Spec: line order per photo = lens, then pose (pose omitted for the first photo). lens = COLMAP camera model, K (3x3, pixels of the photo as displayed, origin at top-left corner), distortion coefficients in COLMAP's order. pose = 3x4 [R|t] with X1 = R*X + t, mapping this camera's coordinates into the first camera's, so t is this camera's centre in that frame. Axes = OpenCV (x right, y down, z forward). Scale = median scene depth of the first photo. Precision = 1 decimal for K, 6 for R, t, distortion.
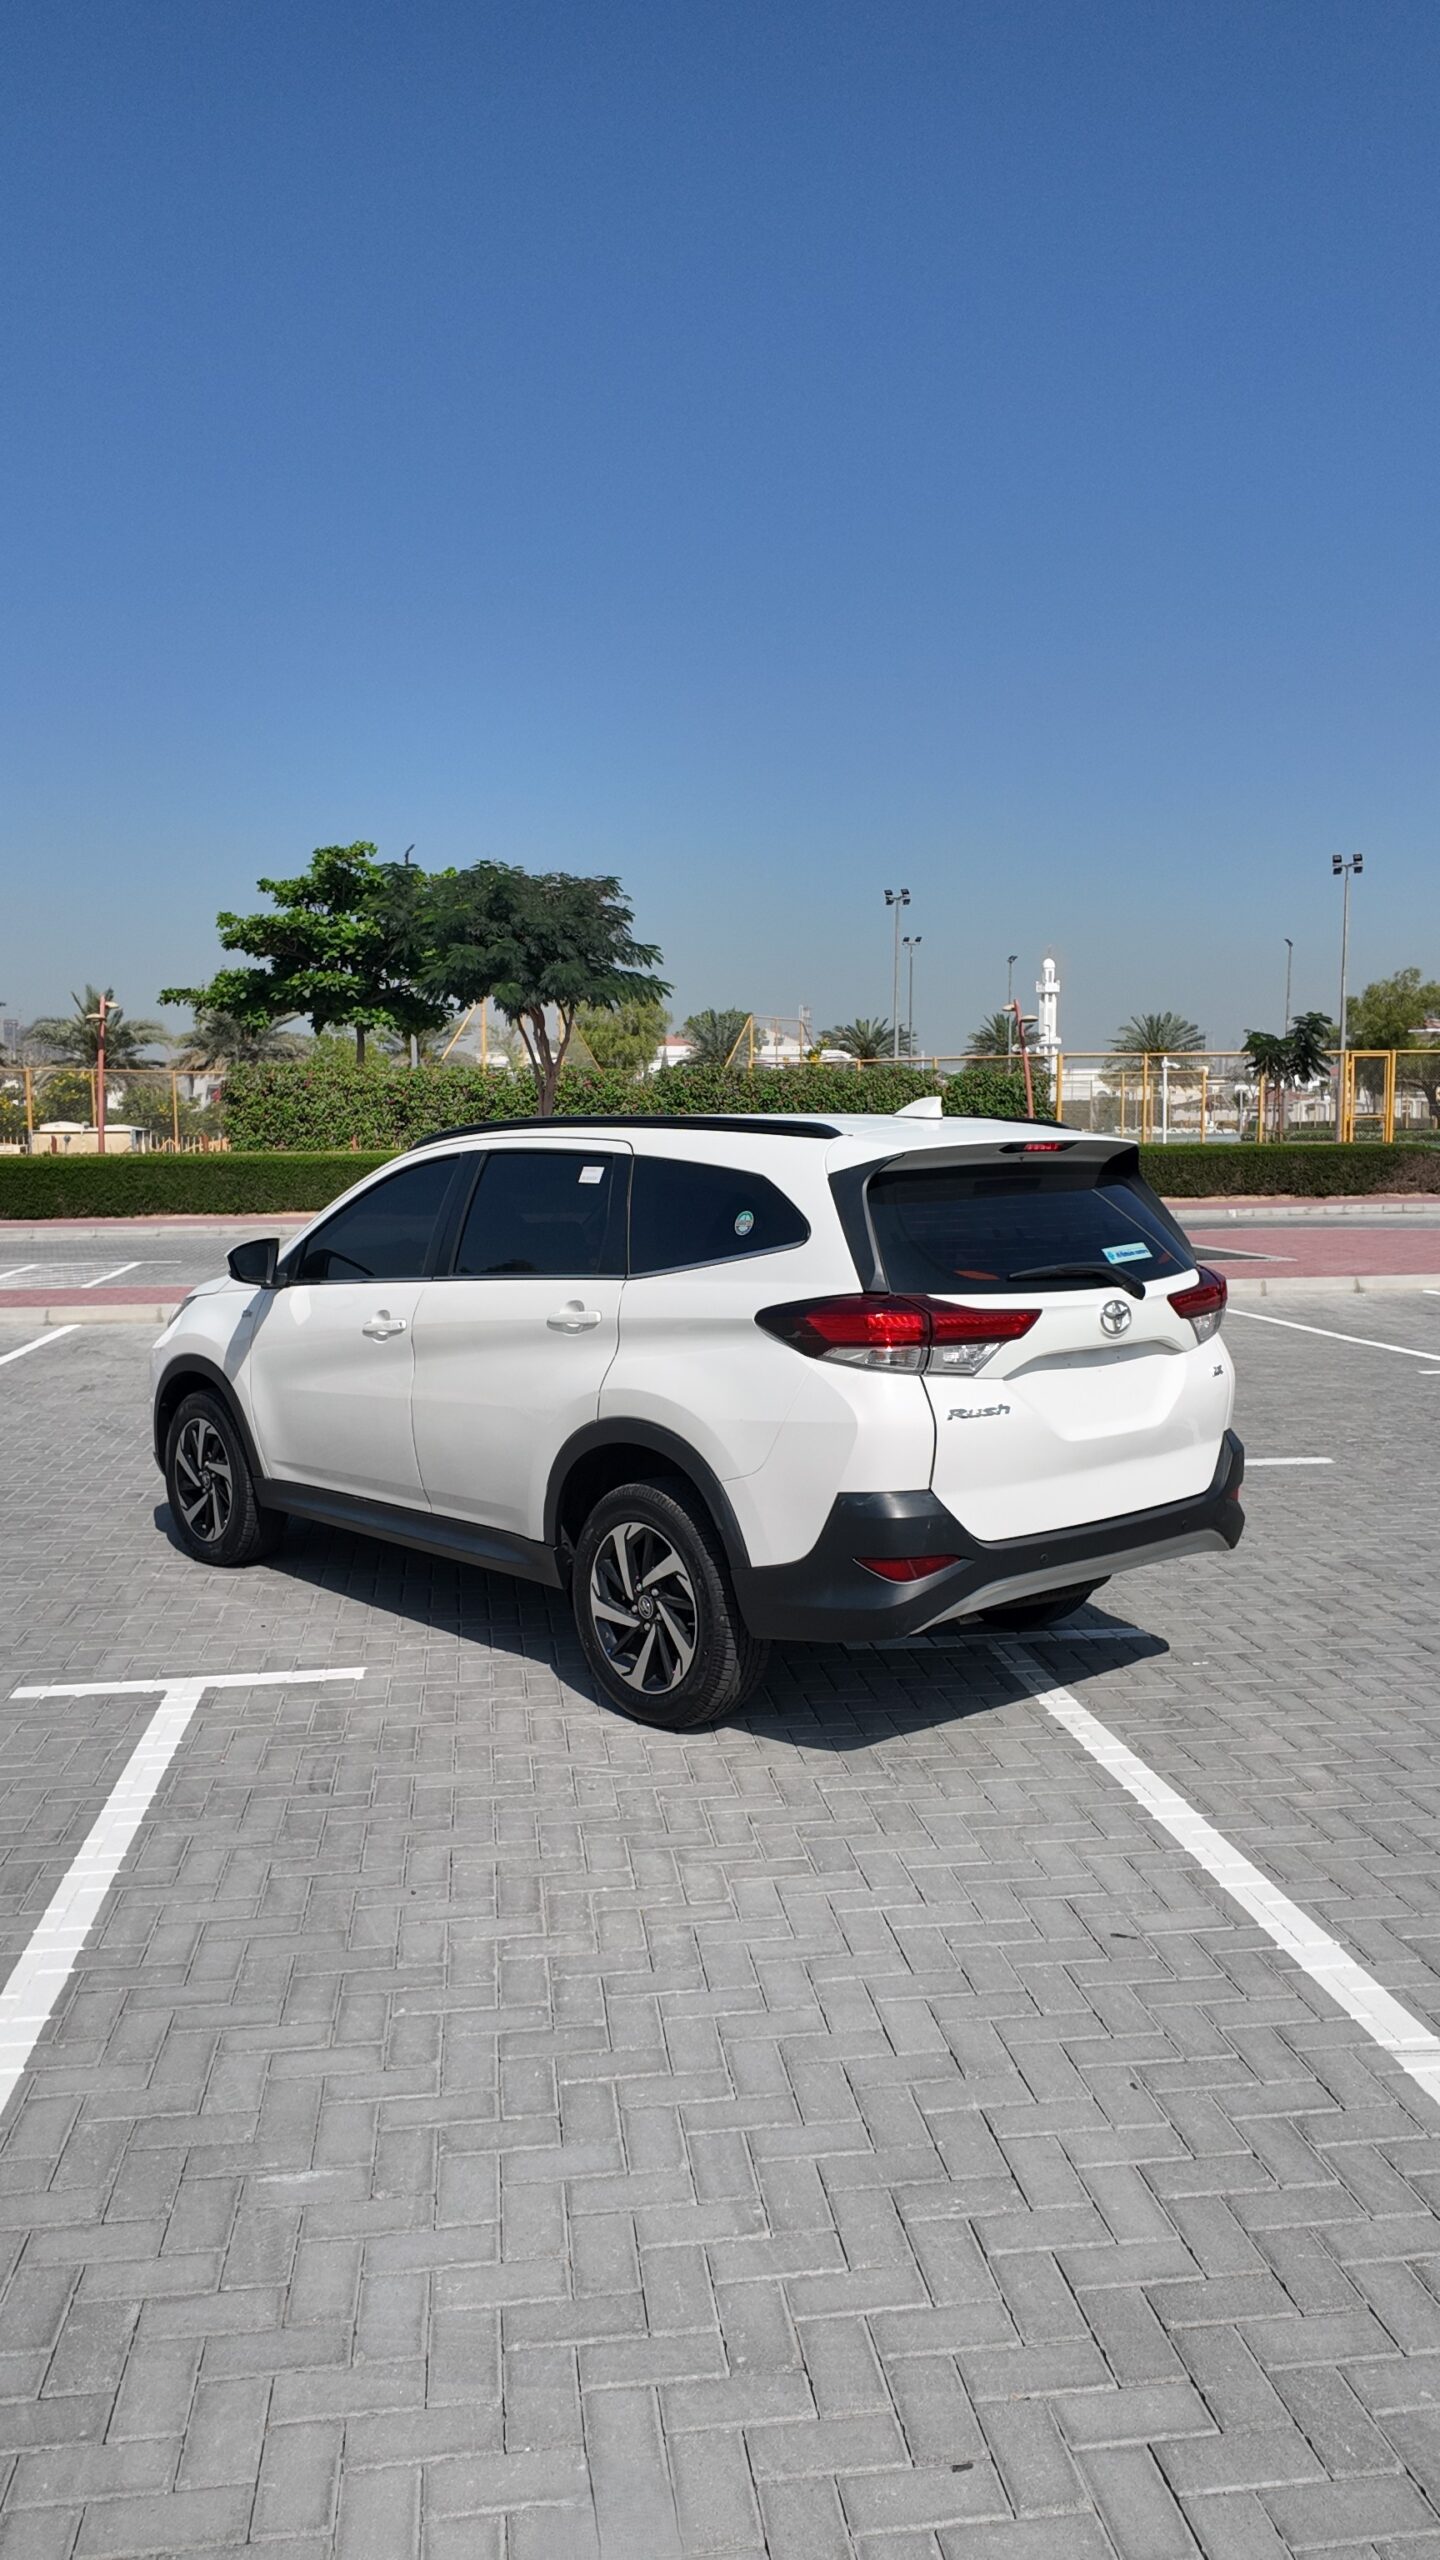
lens RADIAL K [[1876.5, 0, 720.0], [0, 1876.5, 1280.0], [0, 0, 1]] dist [0.108758, -0.154431]
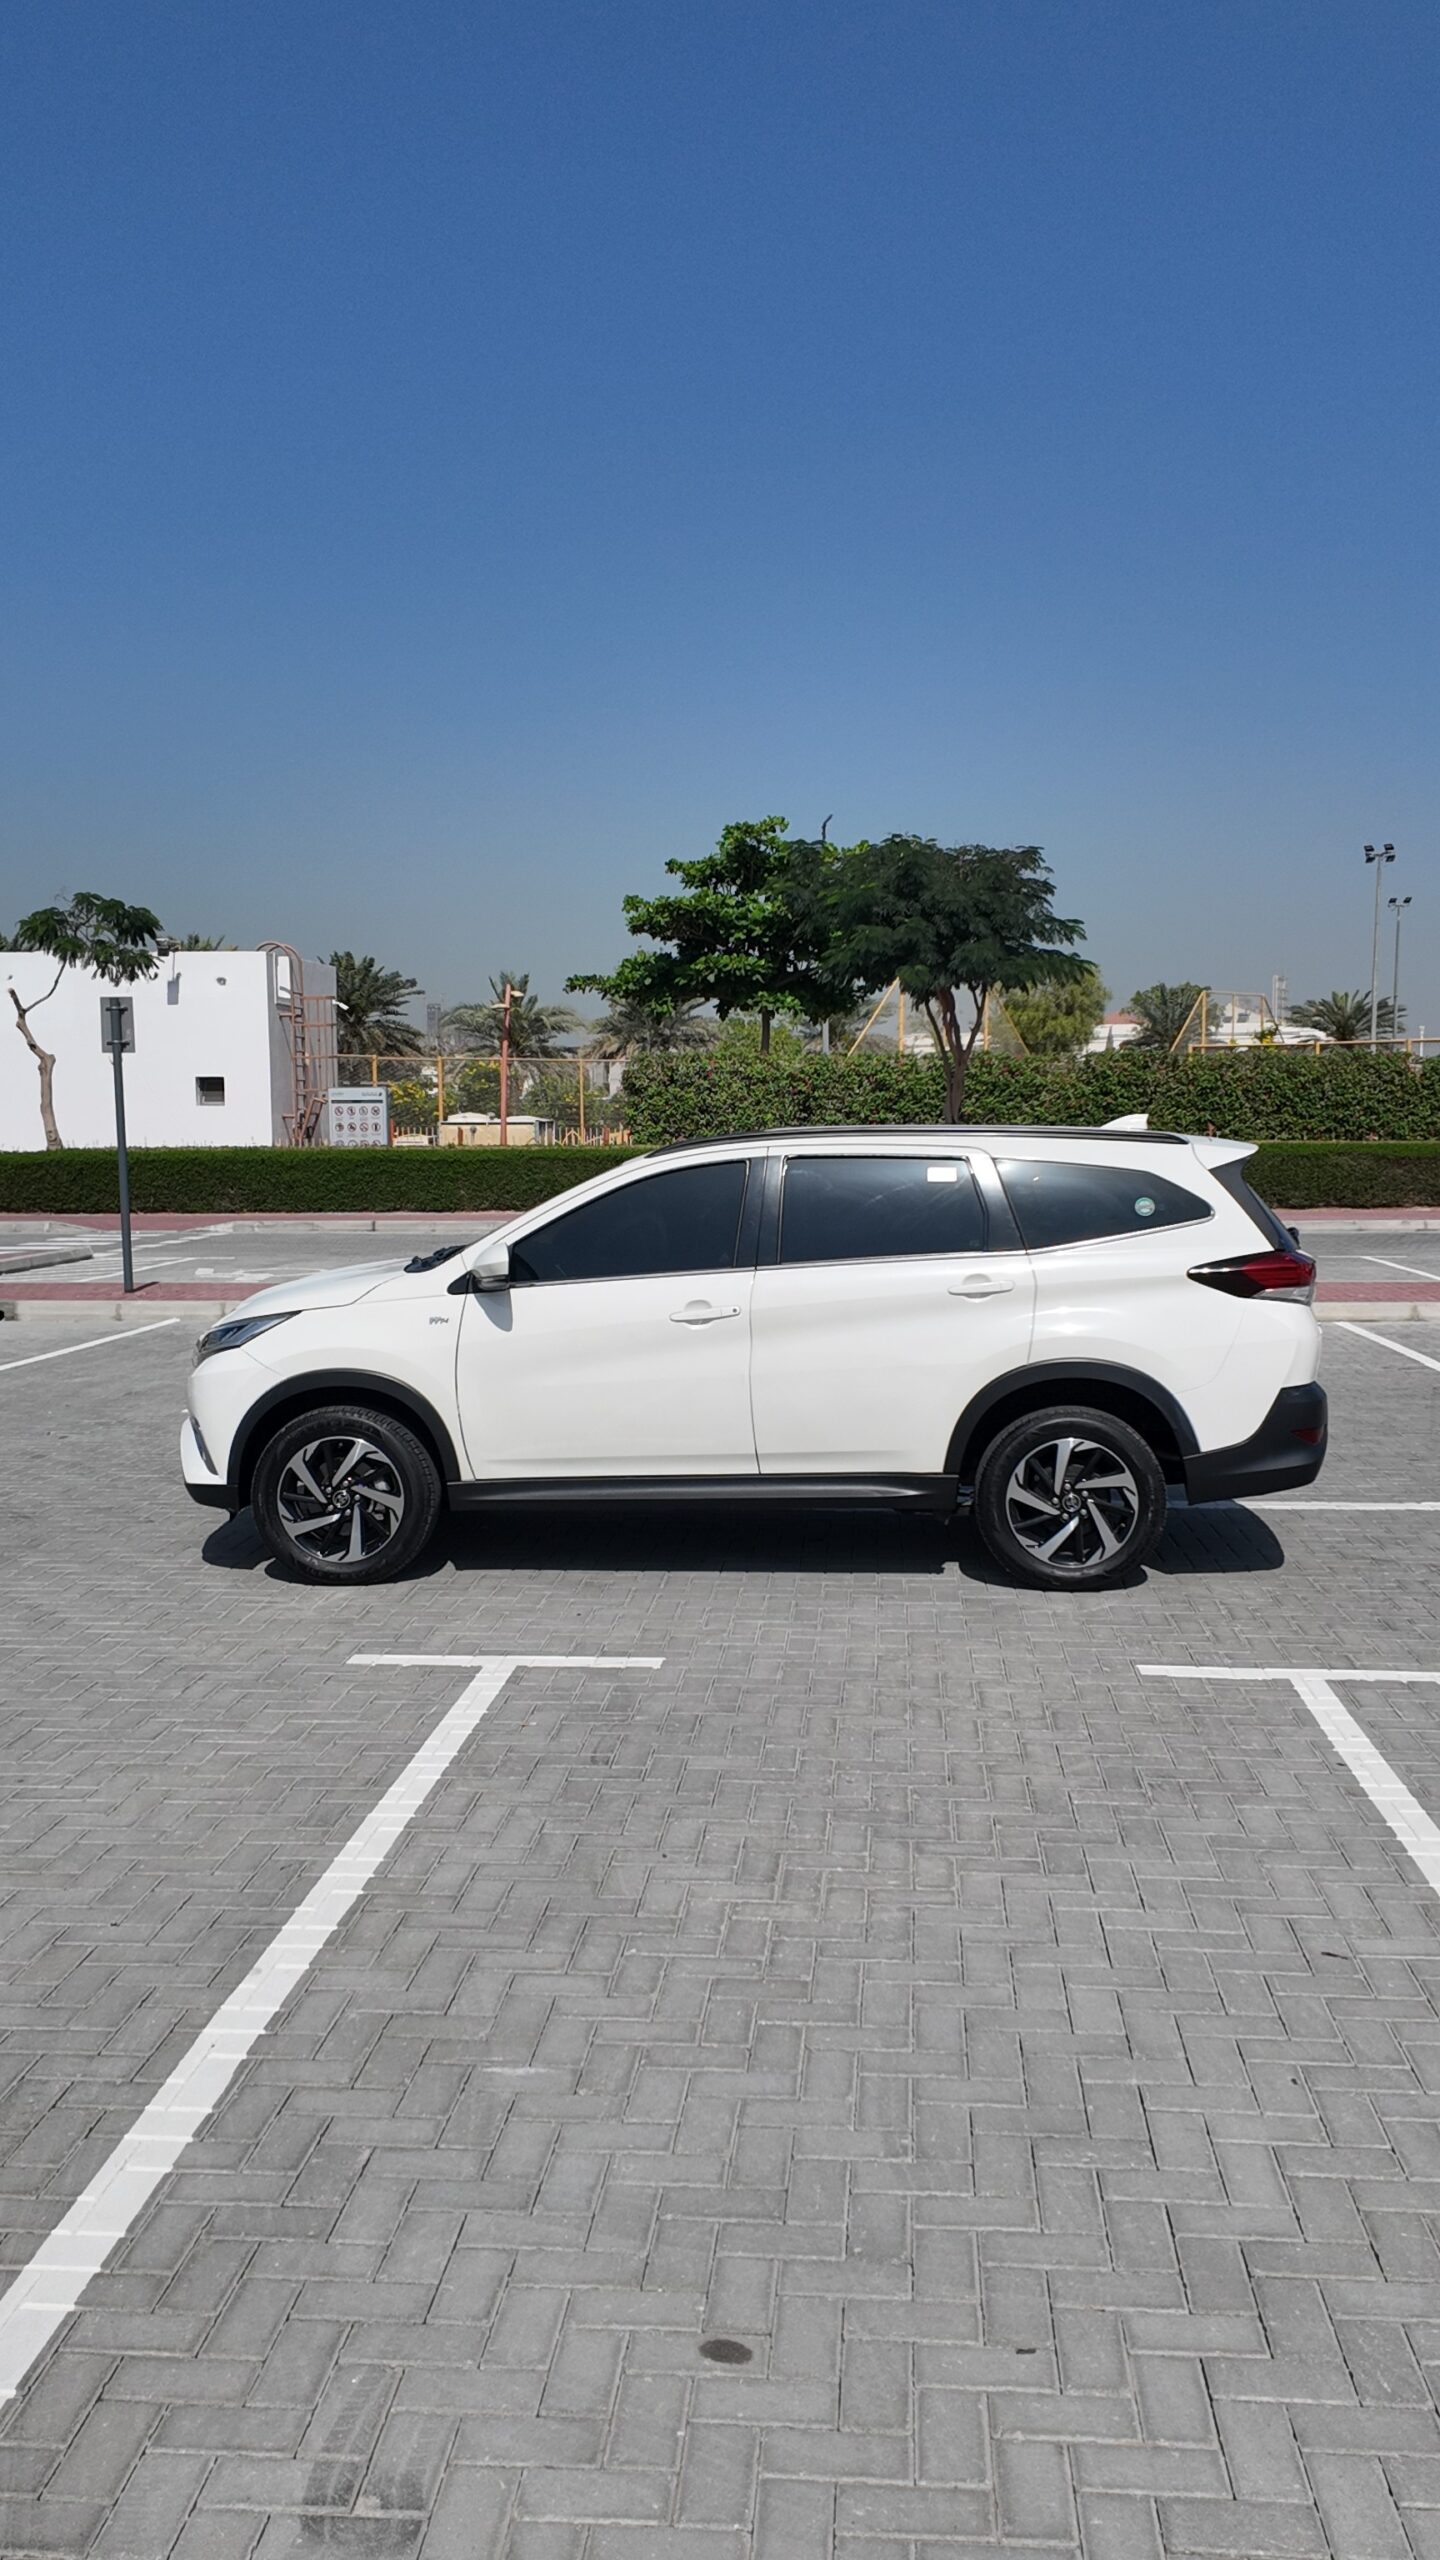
lens RADIAL K [[2055.3, 0, 705.8], [0, 2055.3, 1276.7], [0, 0, 1]] dist [0.126217, -0.198678]
pose [[0.974849, 0.020579, -0.221915, 0.015880], [-0.021029, 0.999779, 0.000339, -0.001206], [0.221873, 0.004336, 0.975066, -0.020349]]
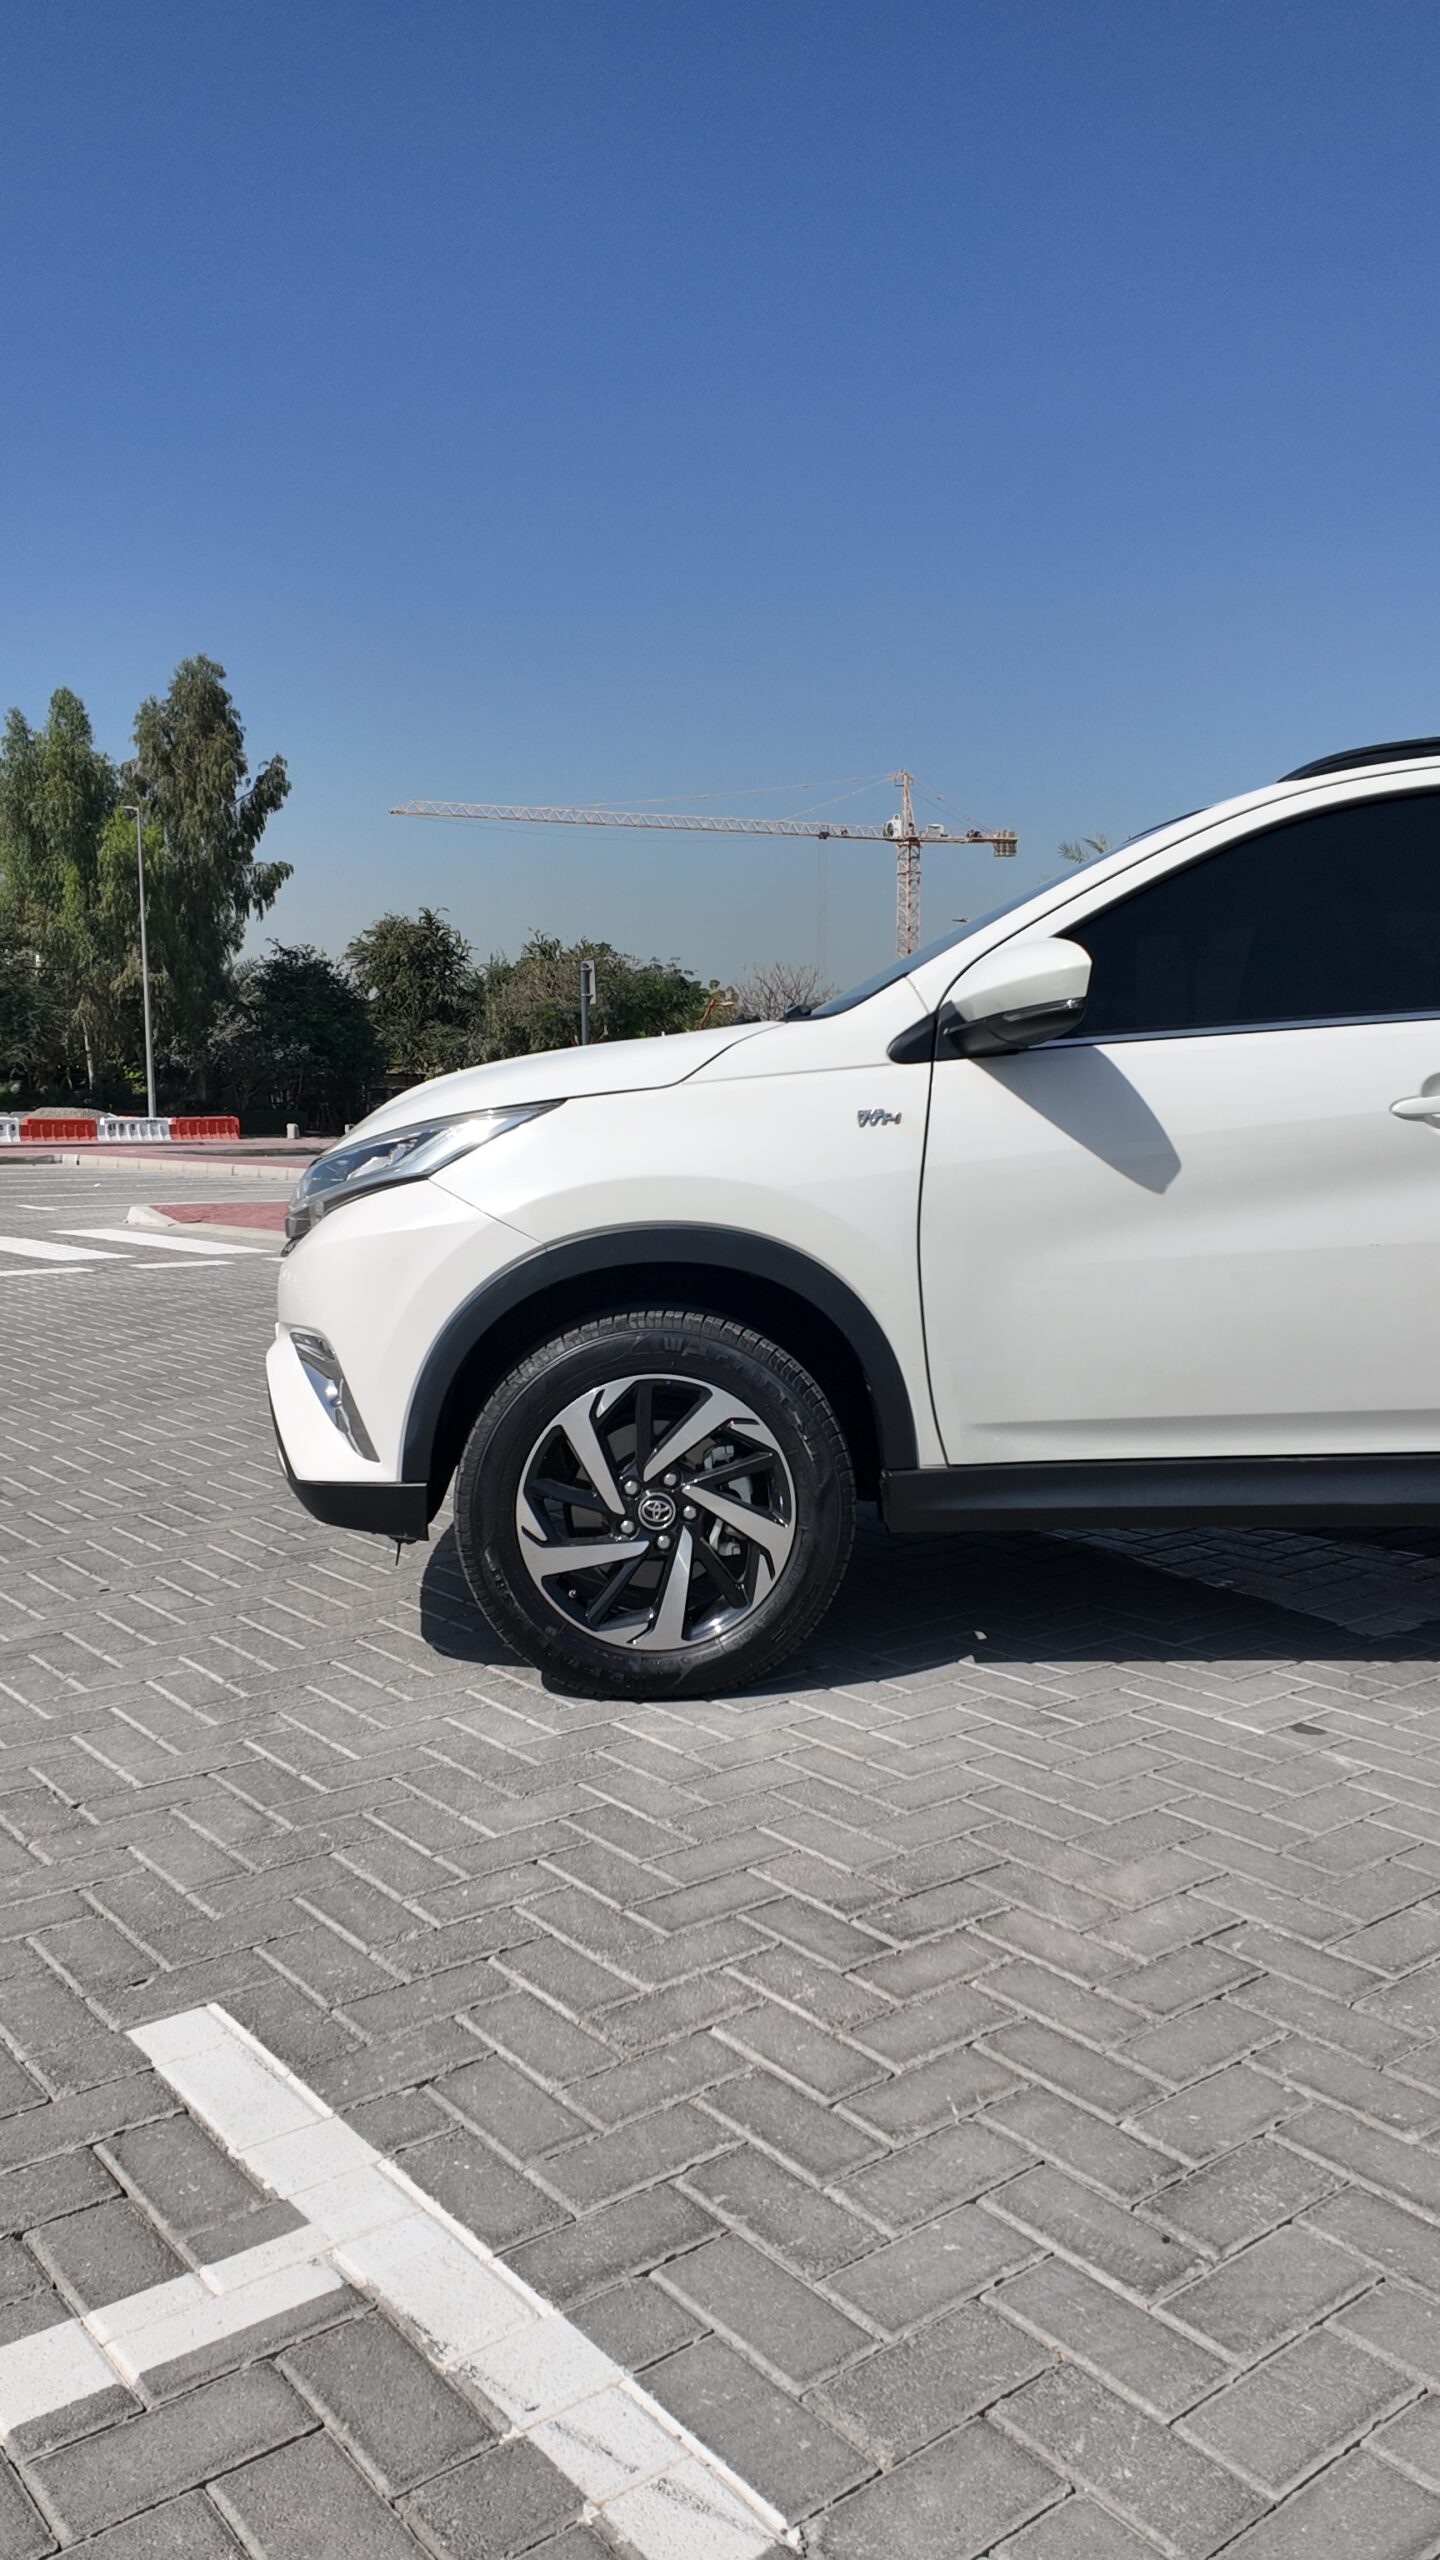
lens RADIAL K [[1869.5, 0, 715.0], [0, 1869.5, 1268.9], [0, 0, 1]] dist [0.115352, -0.153906]
pose [[0.506714, 0.084806, -0.857933, 0.078627], [-0.079573, 0.995503, 0.051407, 0.006417], [0.858434, 0.042220, 0.511183, 0.176459]]
